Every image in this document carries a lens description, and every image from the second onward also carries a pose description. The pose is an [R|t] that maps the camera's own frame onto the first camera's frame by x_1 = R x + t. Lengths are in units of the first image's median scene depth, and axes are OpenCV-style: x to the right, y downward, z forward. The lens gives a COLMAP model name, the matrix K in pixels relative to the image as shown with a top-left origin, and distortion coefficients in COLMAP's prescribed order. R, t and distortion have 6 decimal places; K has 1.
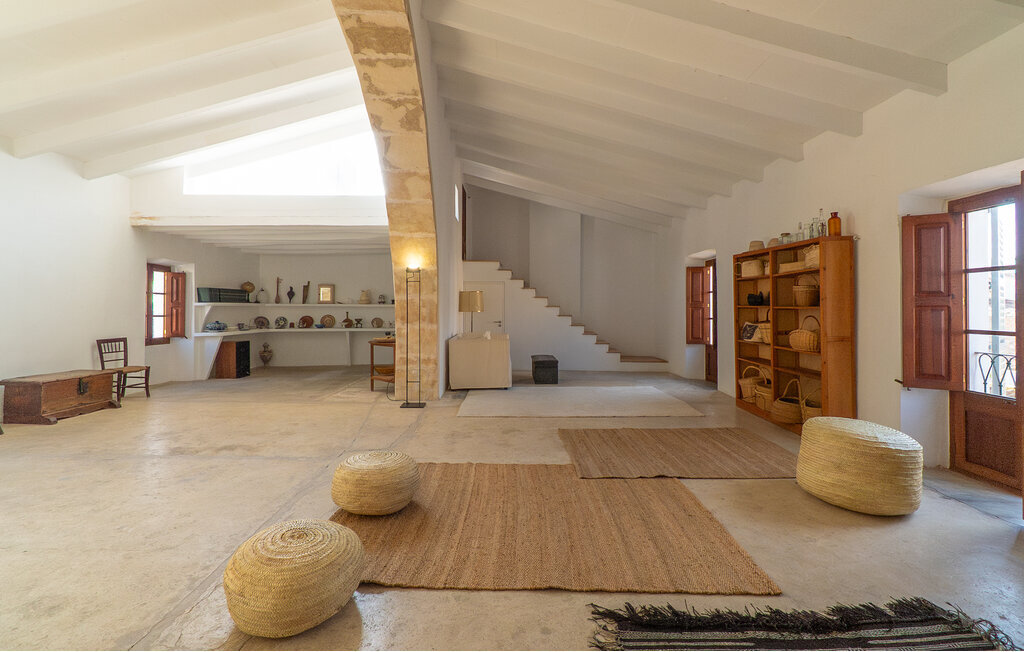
lens RADIAL K [[457.1, 0, 509.7], [0, 457.1, 307.5], [0, 0, 1]] dist [-0.000633, -0.000444]
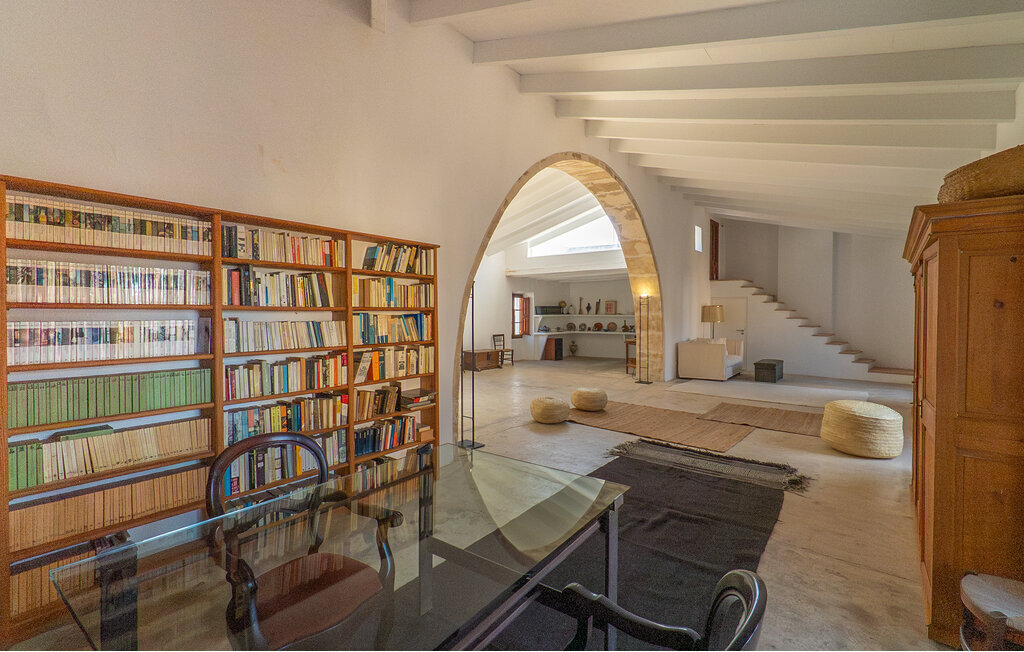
lens RADIAL K [[457.1, 0, 509.7], [0, 457.1, 307.5], [0, 0, 1]] dist [-0.000633, -0.000444]
pose [[0.780518, -0.004459, -0.625118, 0.344241], [0.001114, 0.999983, -0.005741, -0.031438], [0.625133, 0.003785, 0.780509, -0.437198]]
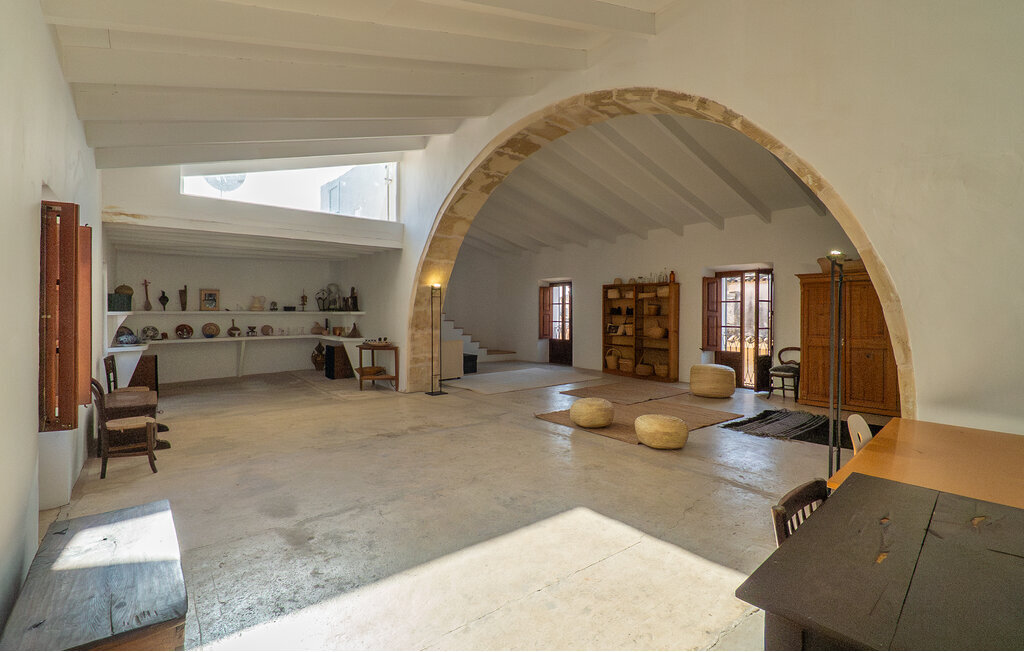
lens RADIAL K [[457.1, 0, 509.7], [0, 457.1, 307.5], [0, 0, 1]] dist [-0.000633, -0.000444]
pose [[0.788637, 0.004750, 0.614841, -0.690902], [-0.003623, 0.999989, -0.003078, -0.020002], [-0.614848, 0.000200, 0.788645, -0.108987]]
